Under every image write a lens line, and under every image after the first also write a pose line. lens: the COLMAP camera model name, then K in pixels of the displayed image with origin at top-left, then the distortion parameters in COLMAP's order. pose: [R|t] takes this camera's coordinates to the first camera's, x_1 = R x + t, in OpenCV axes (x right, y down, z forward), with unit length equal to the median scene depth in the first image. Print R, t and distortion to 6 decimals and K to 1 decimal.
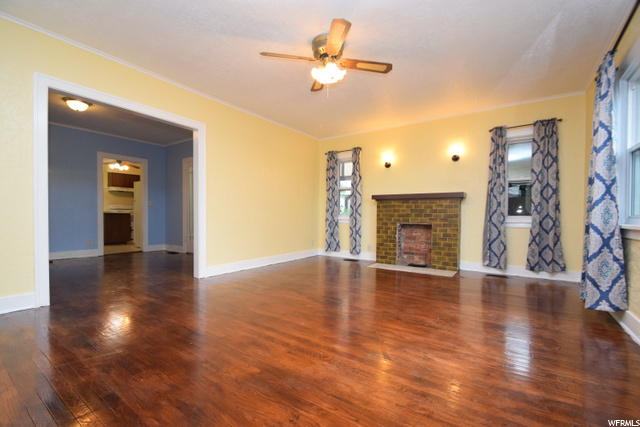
lens RADIAL K [[284.1, 0, 319.8], [0, 284.1, 216.5], [0, 0, 1]] dist [-0.002336, -0.000140]
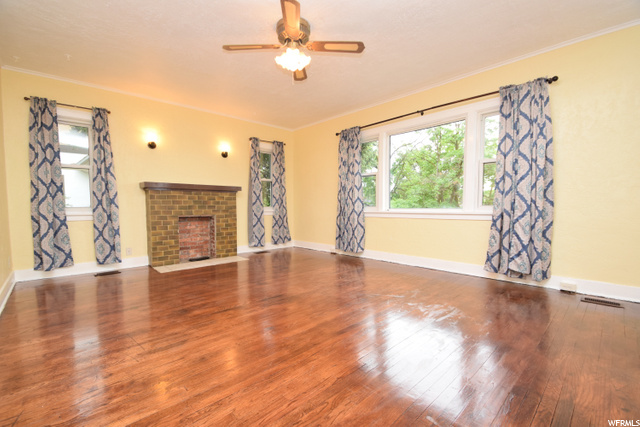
lens RADIAL K [[284.1, 0, 318.6], [0, 284.1, 214.1], [0, 0, 1]] dist [-0.002336, -0.000140]
pose [[0.196869, -0.040438, 0.979596, -0.516753], [0.006676, 0.999181, 0.039905, -0.016312], [-0.980407, -0.001317, 0.196978, 0.408160]]
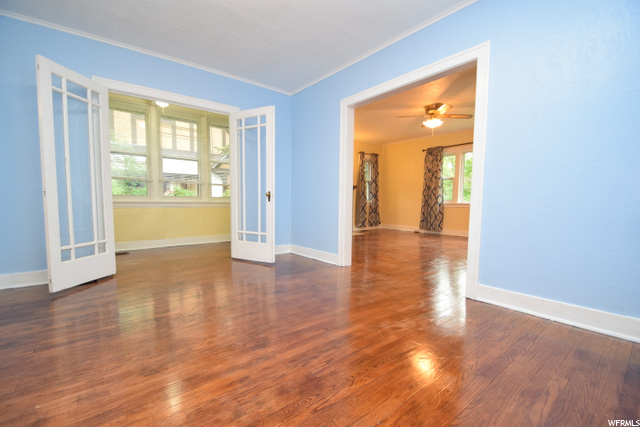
lens RADIAL K [[284.1, 0, 322.1], [0, 284.1, 214.2], [0, 0, 1]] dist [-0.002336, -0.000140]
pose [[0.253667, -0.059578, 0.965455, -1.107592], [-0.000399, 0.998095, 0.061697, -0.018969], [-0.967291, -0.016035, 0.253160, 0.684045]]
